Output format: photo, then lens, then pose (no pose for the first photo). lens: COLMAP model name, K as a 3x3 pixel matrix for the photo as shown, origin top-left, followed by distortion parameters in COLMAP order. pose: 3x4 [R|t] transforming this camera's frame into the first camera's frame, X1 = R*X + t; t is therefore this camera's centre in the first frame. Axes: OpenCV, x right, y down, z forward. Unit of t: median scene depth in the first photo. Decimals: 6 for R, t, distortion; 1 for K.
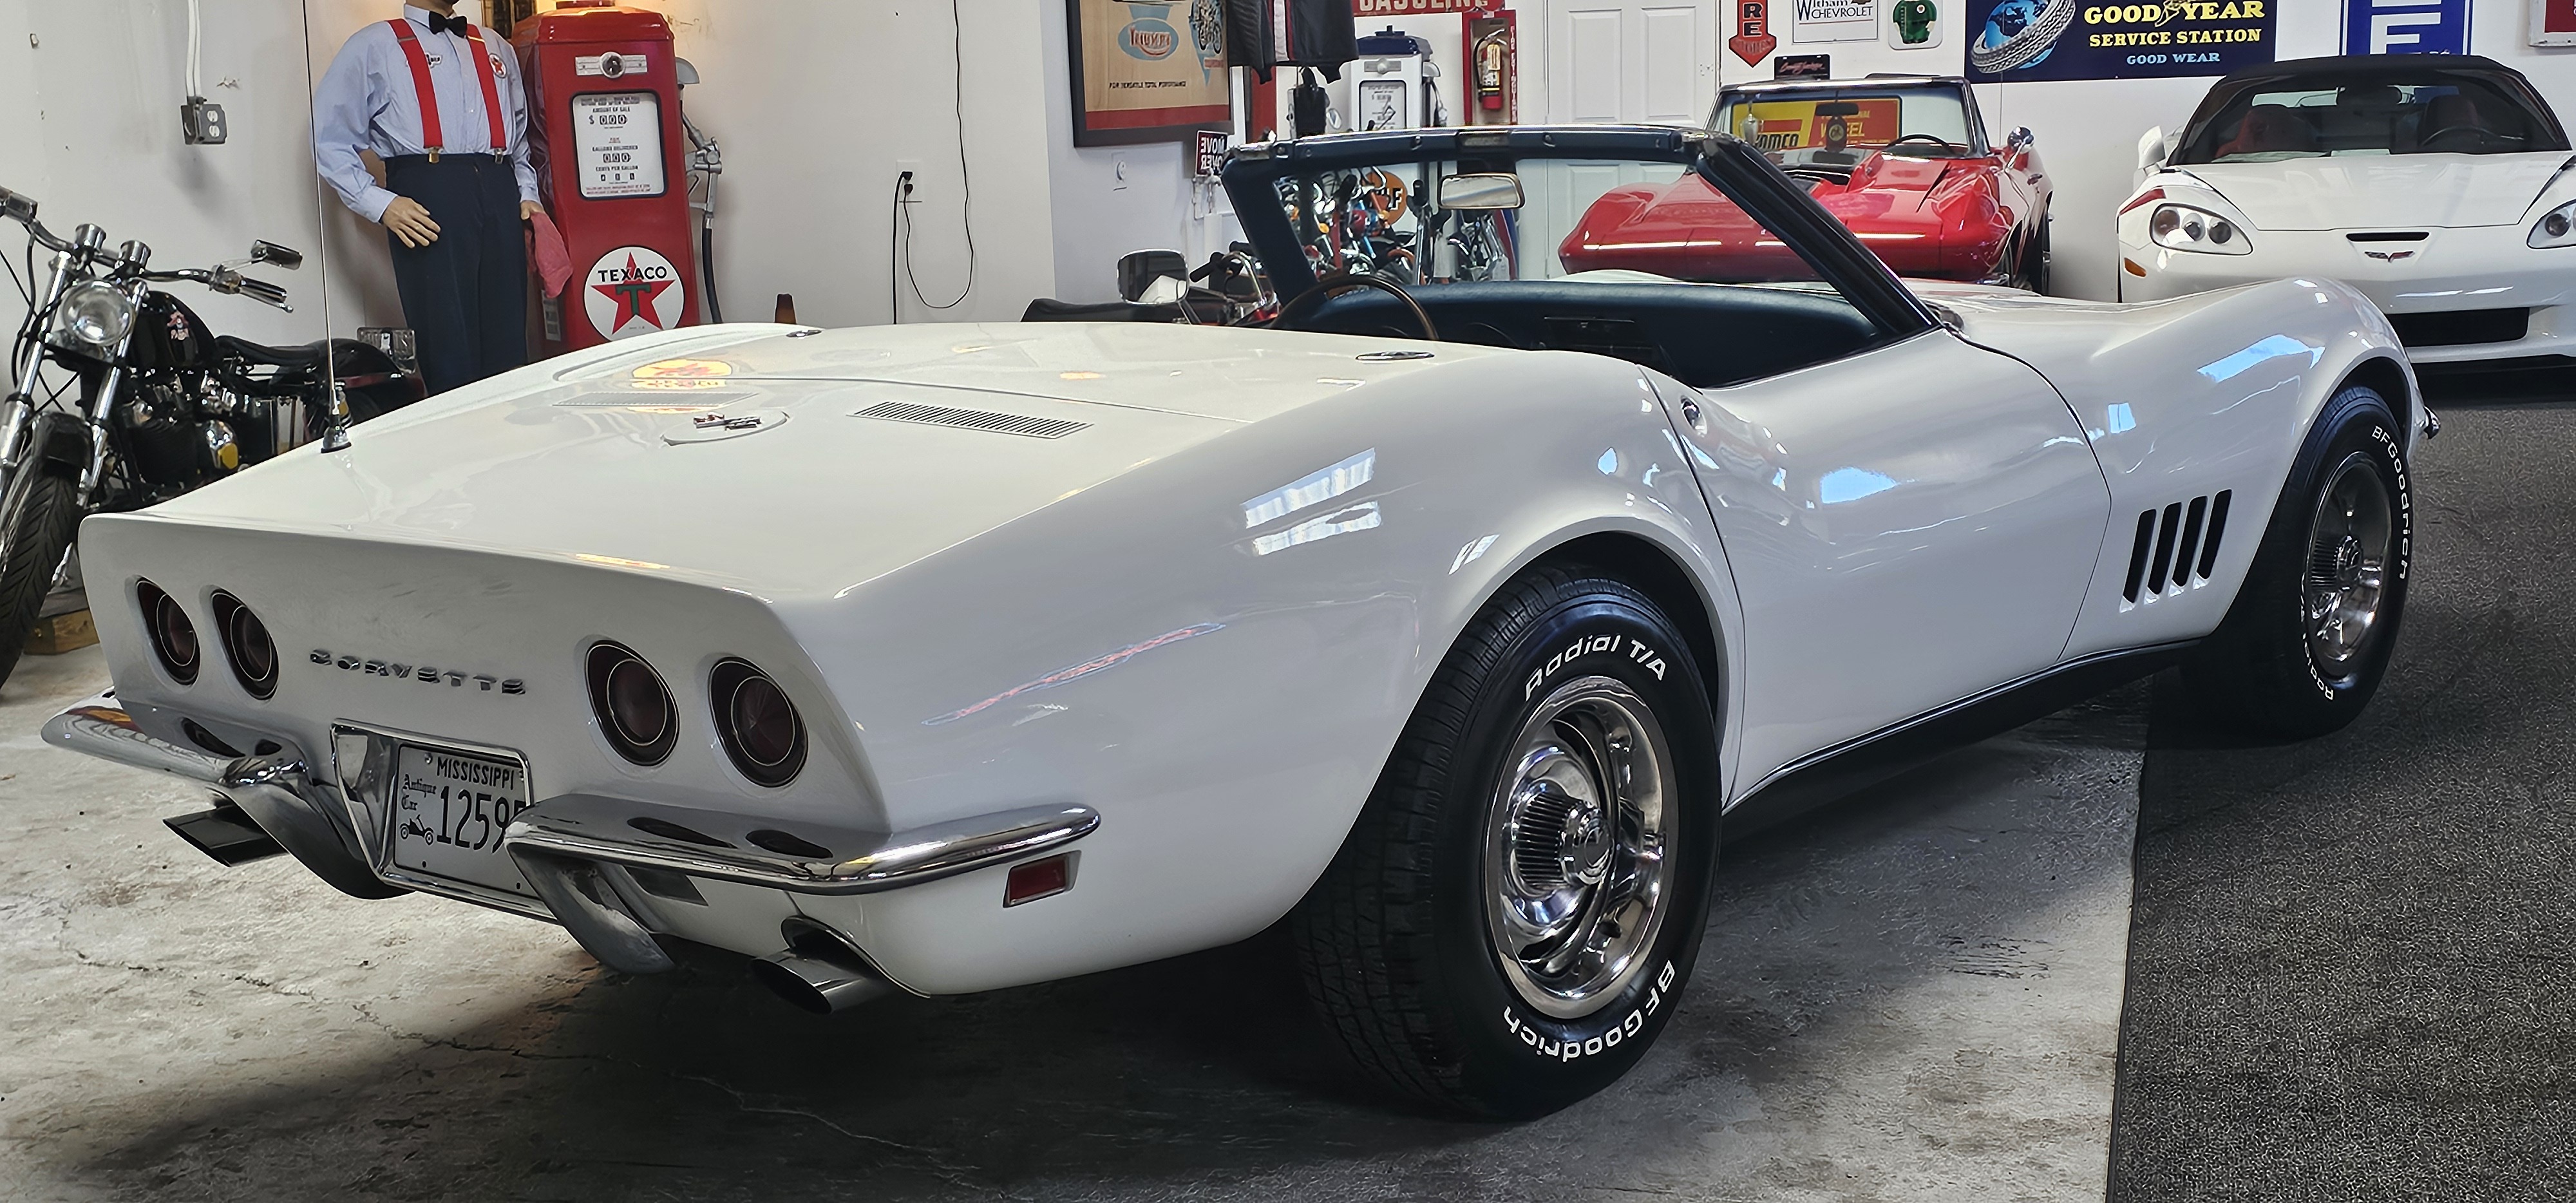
lens RADIAL K [[2921.4, 0, 1292.0], [0, 2921.4, 645.3], [0, 0, 1]] dist [0.069747, 0.000000]
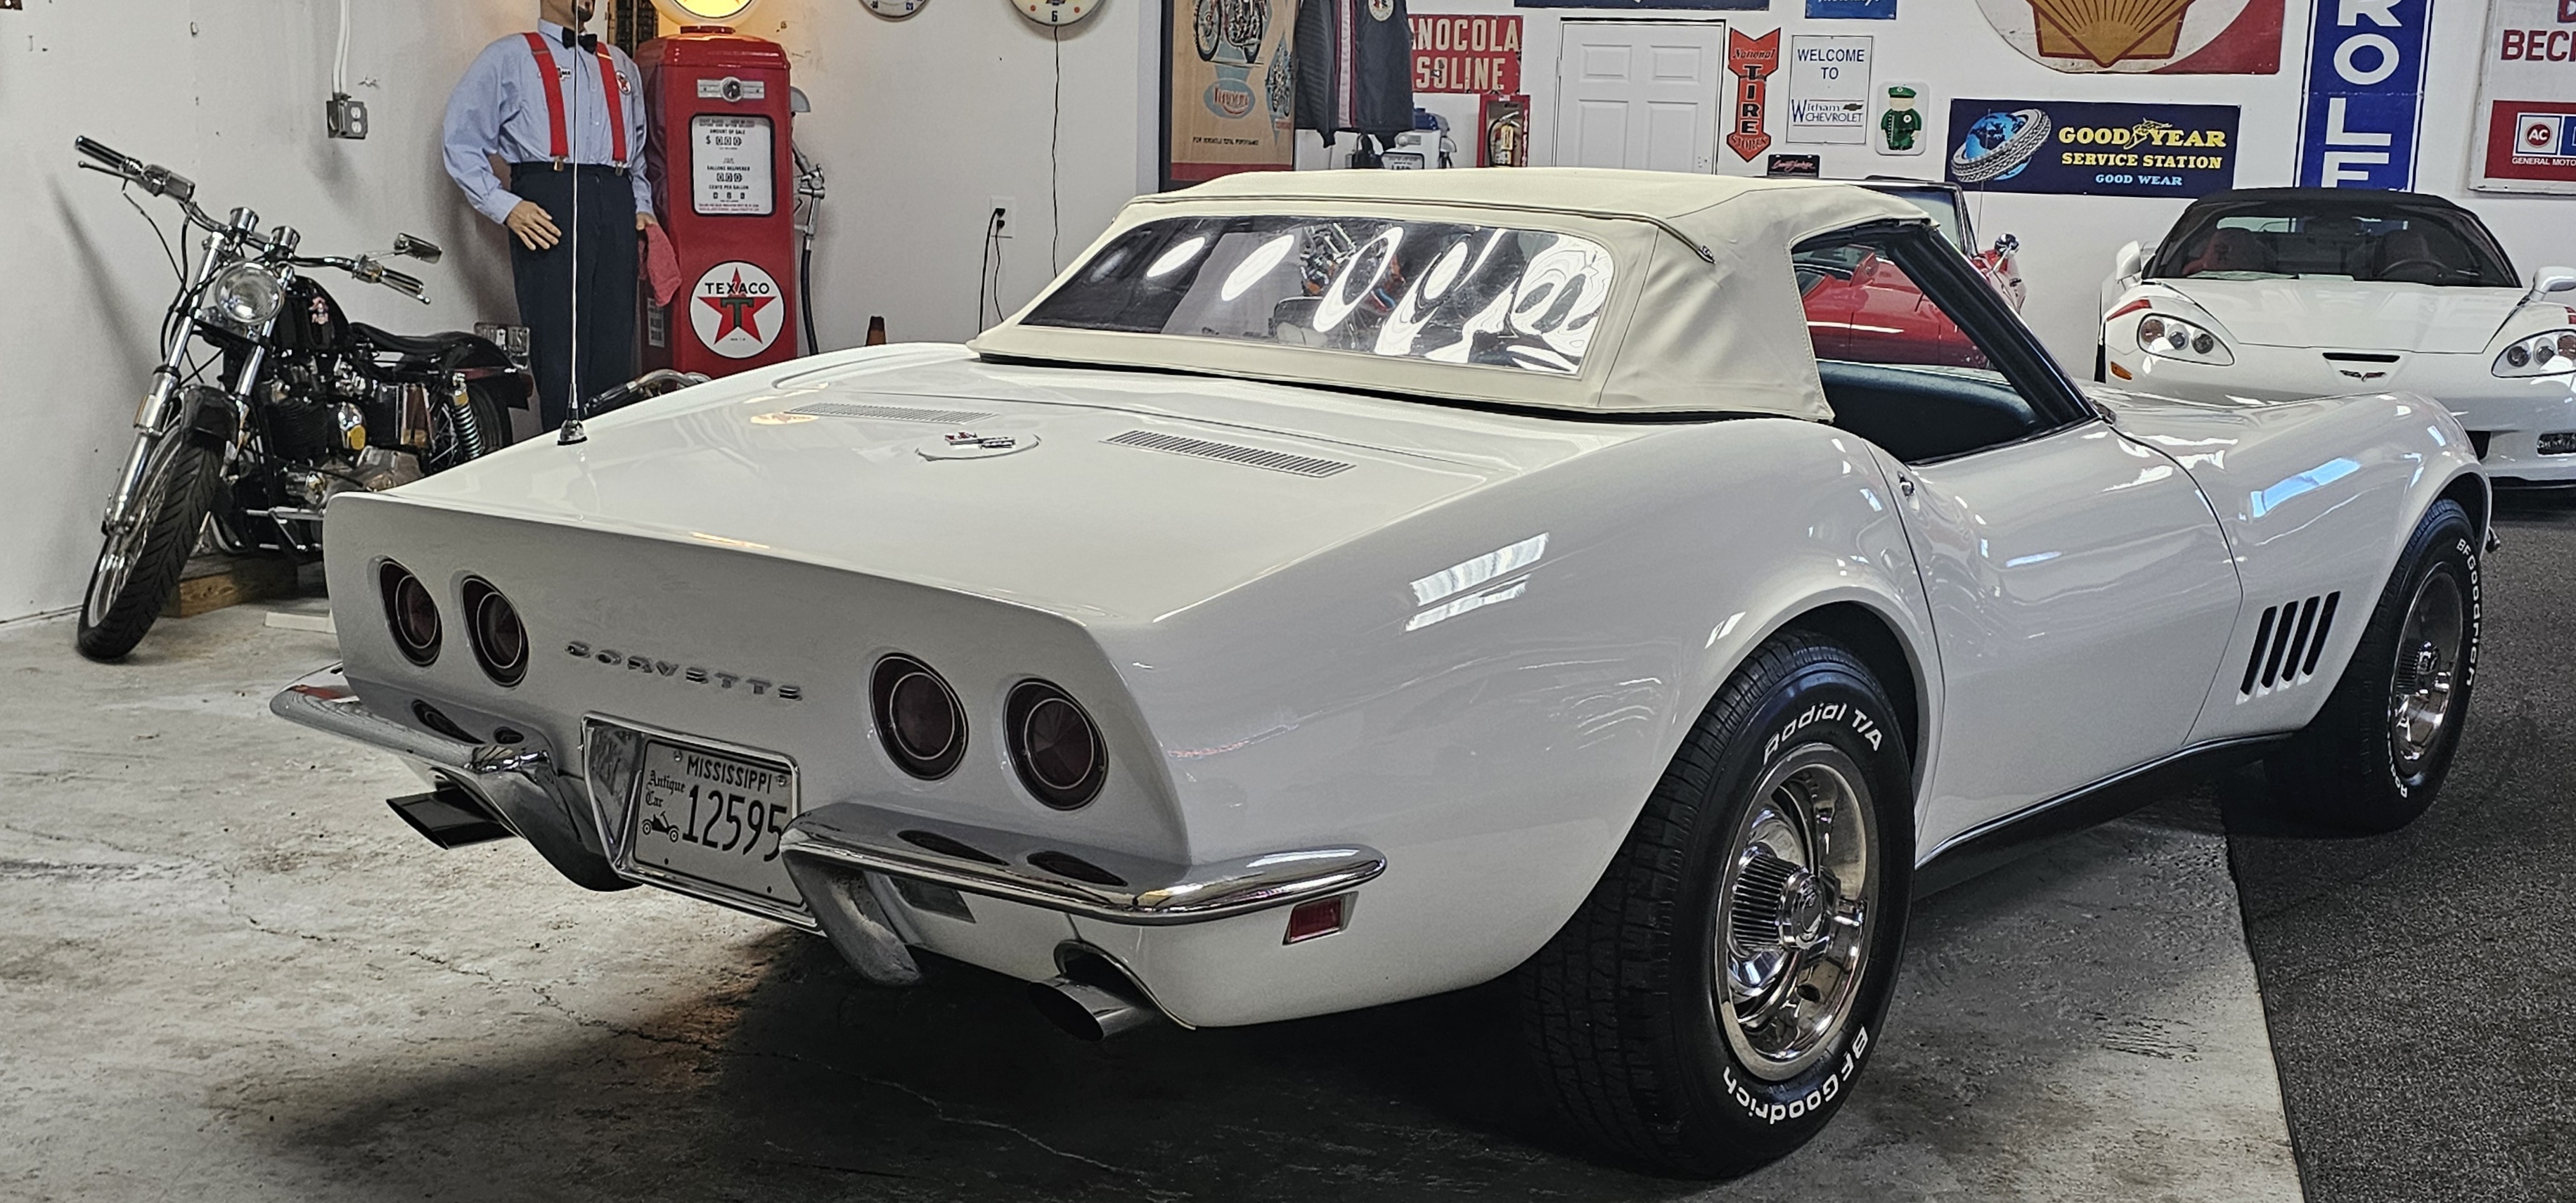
lens RADIAL K [[2678.1, 0, 1285.2], [0, 2678.1, 659.9], [0, 0, 1]] dist [0.070500, 0.000000]
pose [[0.997893, 0.060224, 0.024117, -0.075236], [-0.060148, 0.998182, -0.003891, -0.002565], [-0.024307, 0.002432, 0.999702, 0.052932]]
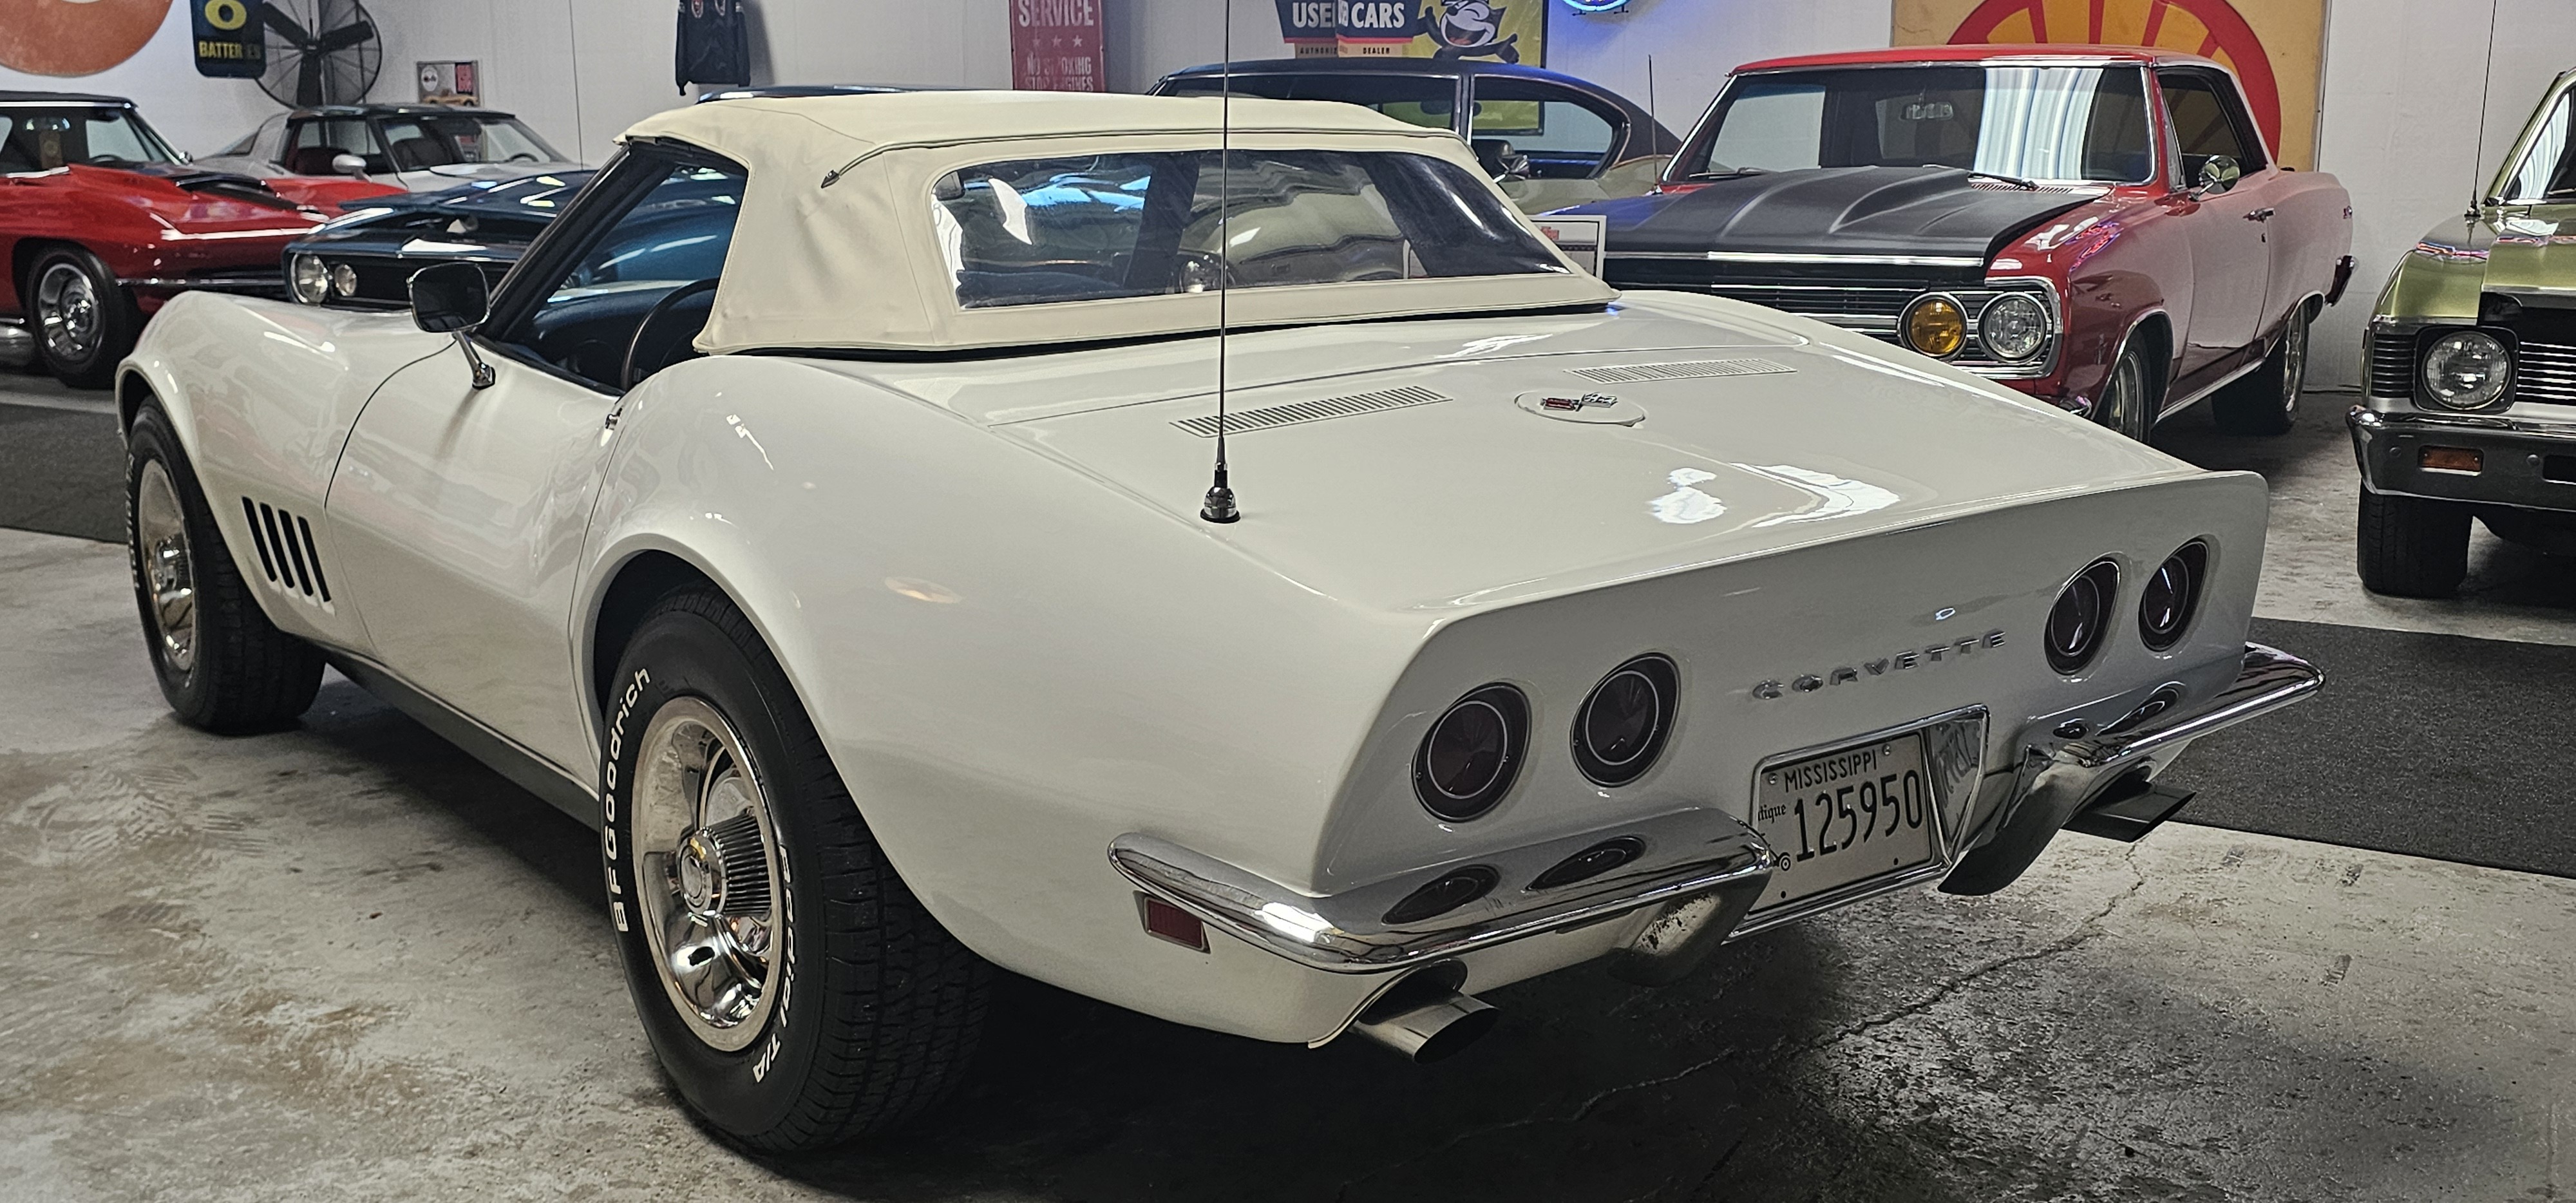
lens RADIAL K [[2472.4, 0, 1333.3], [0, 2472.4, 619.8], [0, 0, 1]] dist [0.055482, 0.000000]
pose [[0.212279, -0.170060, 0.962298, -0.715449], [0.176625, 0.975199, 0.133378, -0.092292], [-0.961115, 0.141653, 0.237051, 0.641975]]
